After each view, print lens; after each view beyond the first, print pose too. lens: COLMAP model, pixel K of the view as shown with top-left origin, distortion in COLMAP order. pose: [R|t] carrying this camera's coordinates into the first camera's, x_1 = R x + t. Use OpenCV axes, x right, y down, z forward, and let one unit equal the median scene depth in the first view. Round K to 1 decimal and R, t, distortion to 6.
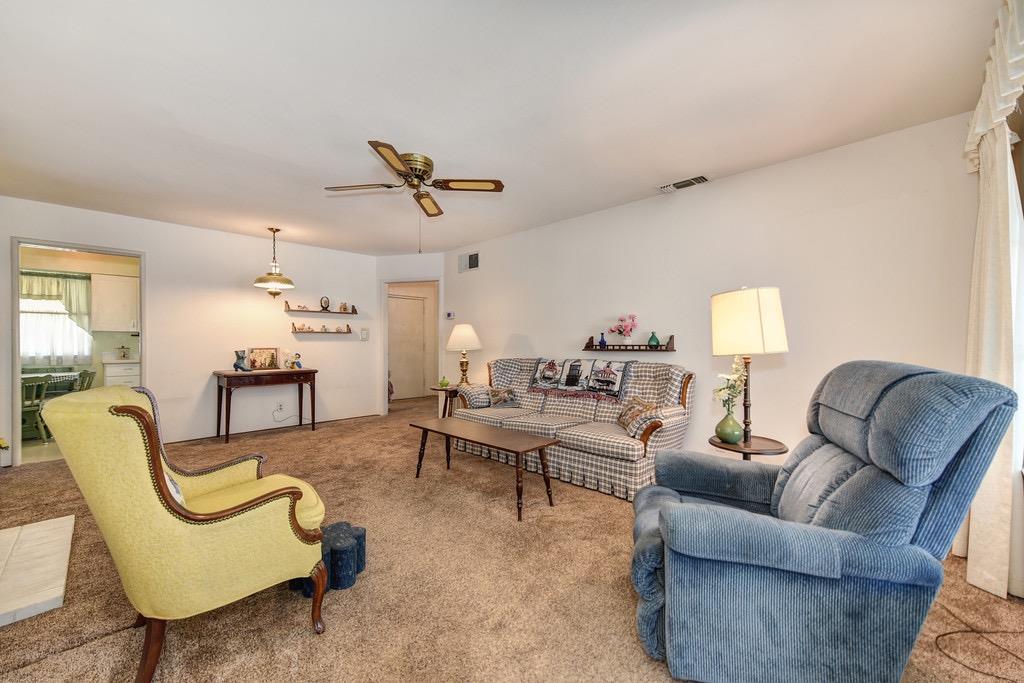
lens RADIAL K [[405.7, 0, 510.0], [0, 405.7, 344.3], [0, 0, 1]] dist [0.004876, -0.000456]
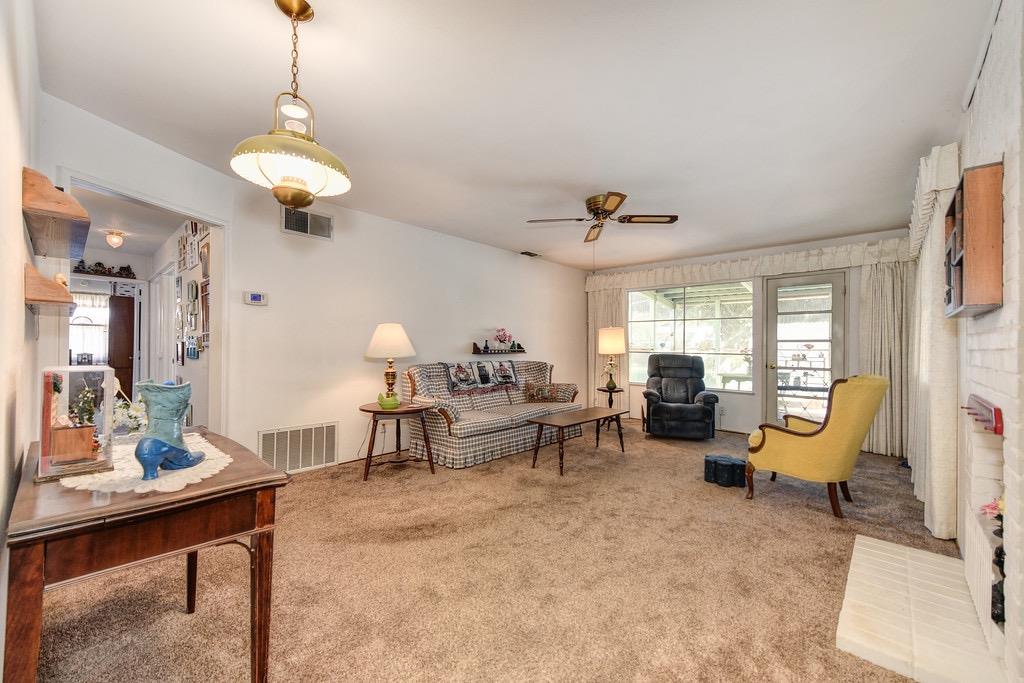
lens RADIAL K [[405.7, 0, 510.0], [0, 405.7, 344.3], [0, 0, 1]] dist [0.004876, -0.000456]
pose [[-0.041457, 0.006991, 0.999116, -1.059988], [-0.002137, 0.999973, -0.007086, -0.006079], [-0.999138, -0.002429, -0.041440, 0.974298]]
